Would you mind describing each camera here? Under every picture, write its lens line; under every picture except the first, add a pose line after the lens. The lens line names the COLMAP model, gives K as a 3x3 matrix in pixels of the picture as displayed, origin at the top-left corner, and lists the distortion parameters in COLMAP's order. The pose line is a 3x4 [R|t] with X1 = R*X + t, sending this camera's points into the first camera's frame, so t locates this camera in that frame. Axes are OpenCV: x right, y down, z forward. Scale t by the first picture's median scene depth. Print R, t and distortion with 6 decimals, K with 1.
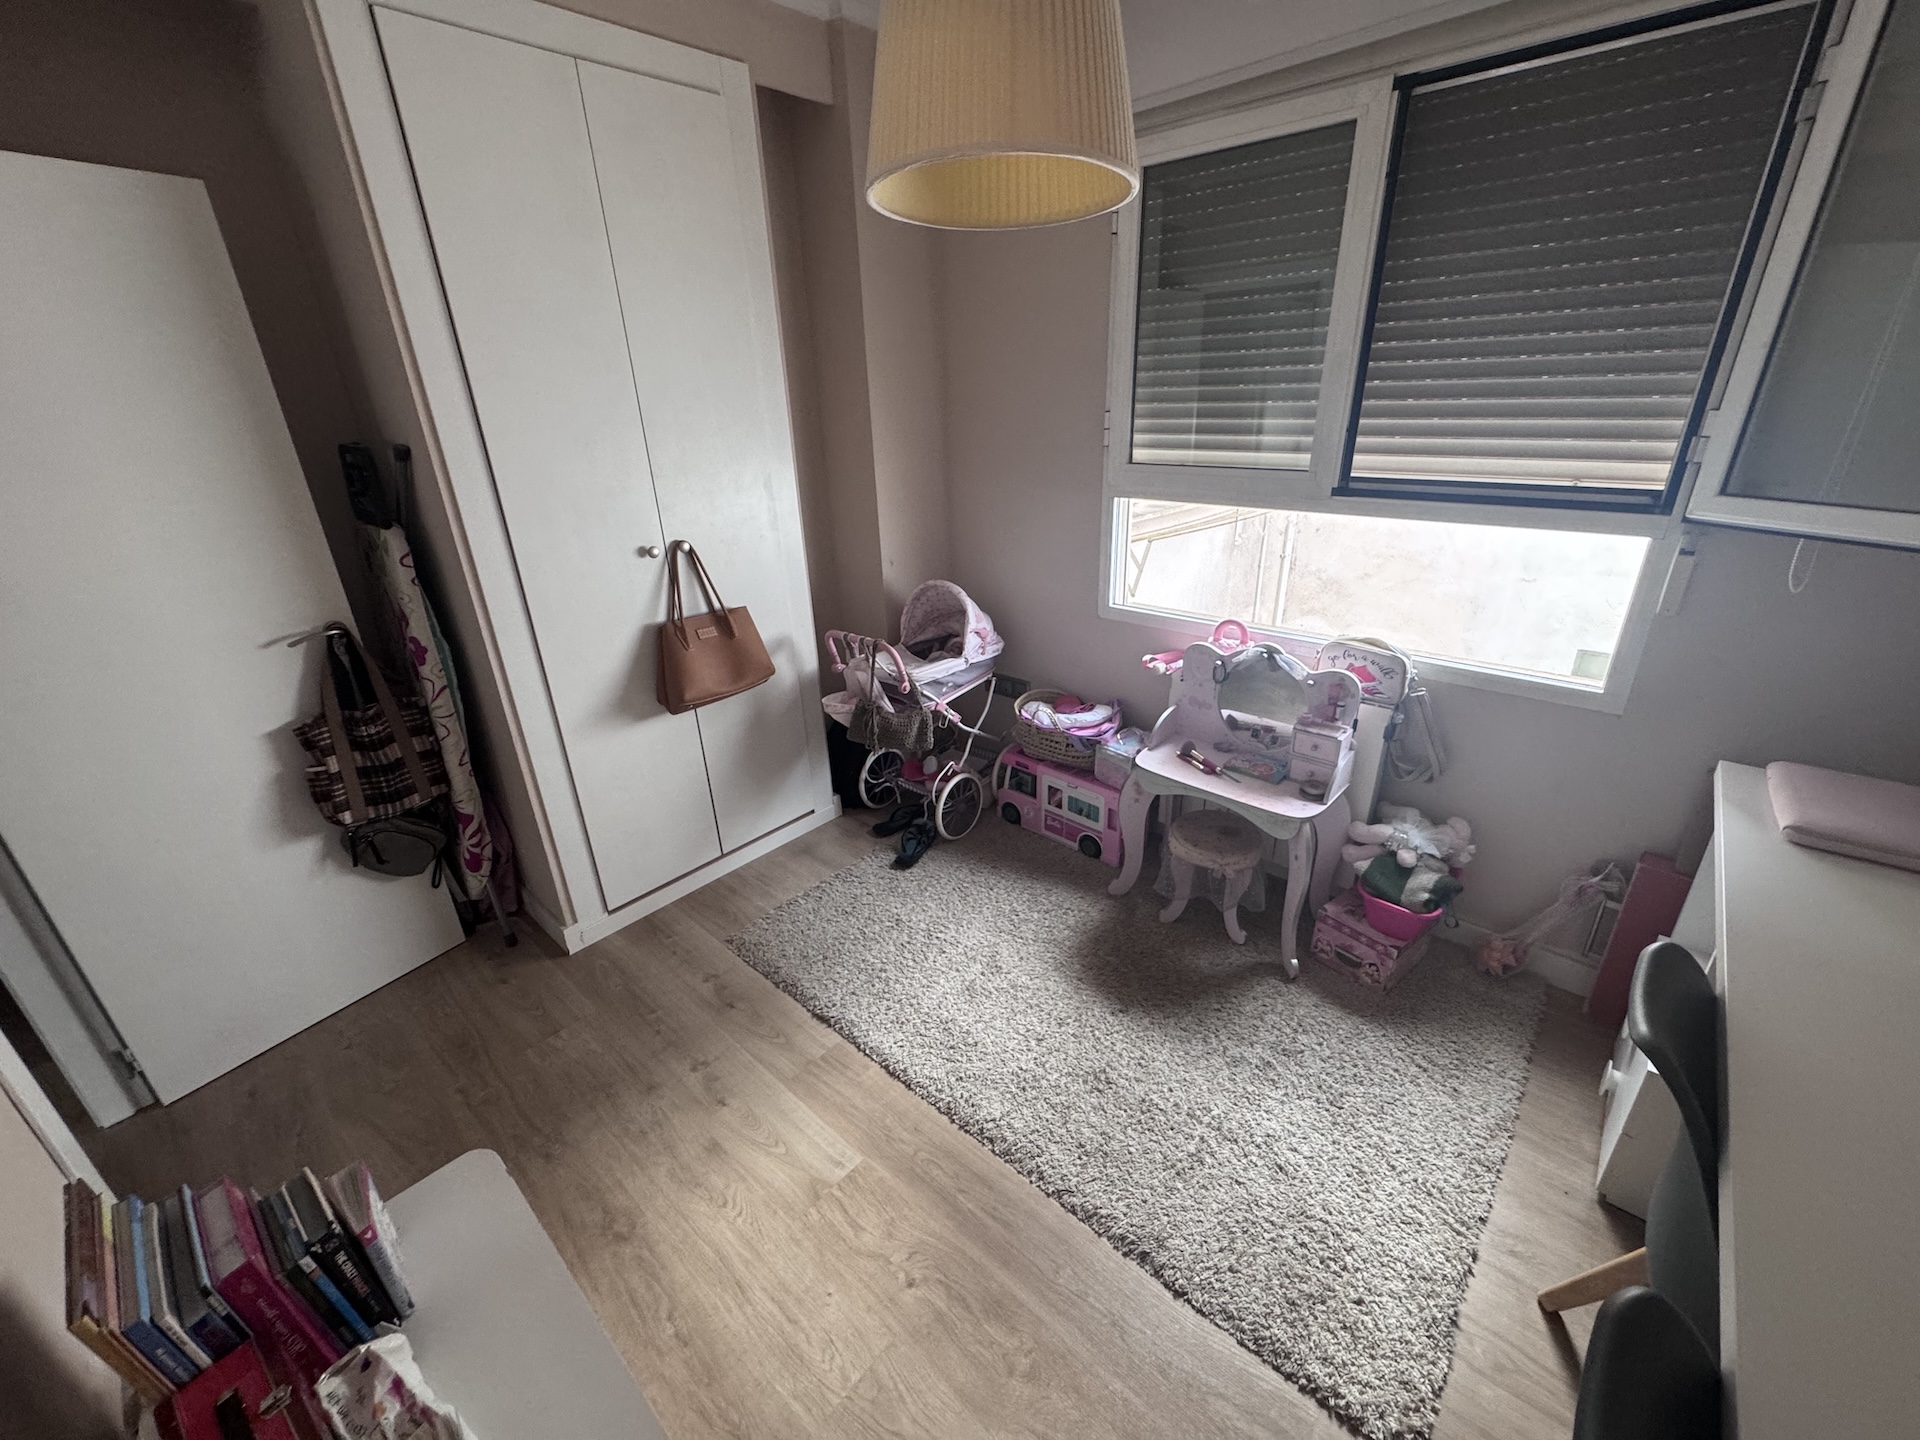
lens RADIAL K [[770.8, 0, 960.2], [0, 770.8, 716.3], [0, 0, 1]] dist [-0.002307, 0.000176]
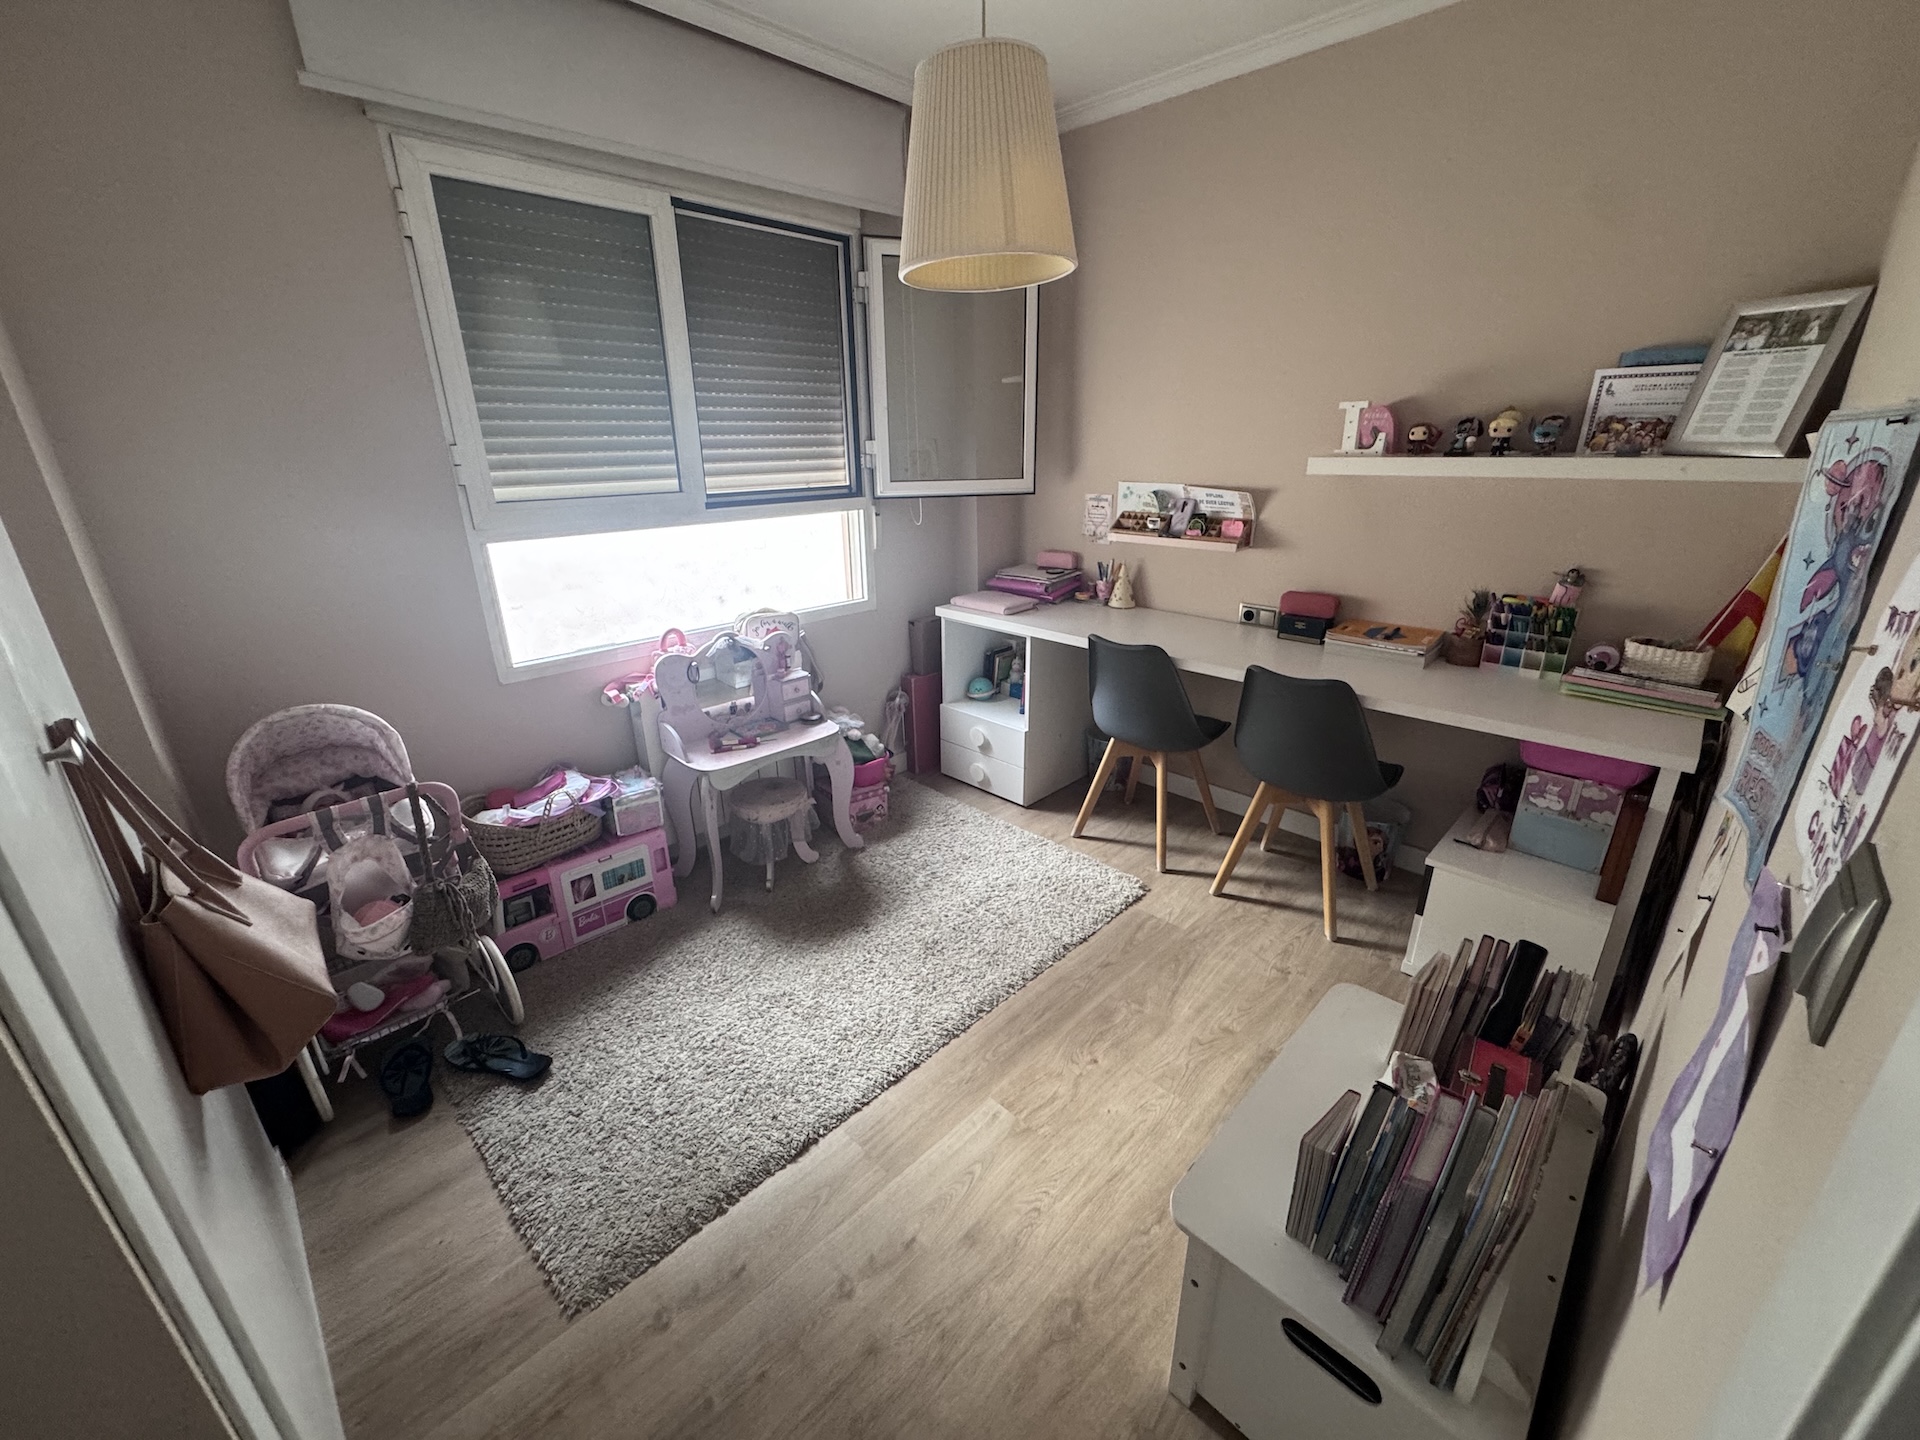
lens RADIAL K [[770.8, 0, 961.8], [0, 770.8, 717.7], [0, 0, 1]] dist [-0.002307, 0.000176]
pose [[0.043626, -0.315122, 0.948048, -0.779742], [0.400360, 0.874935, 0.272397, -0.160936], [-0.915319, 0.367677, 0.164332, 0.524875]]
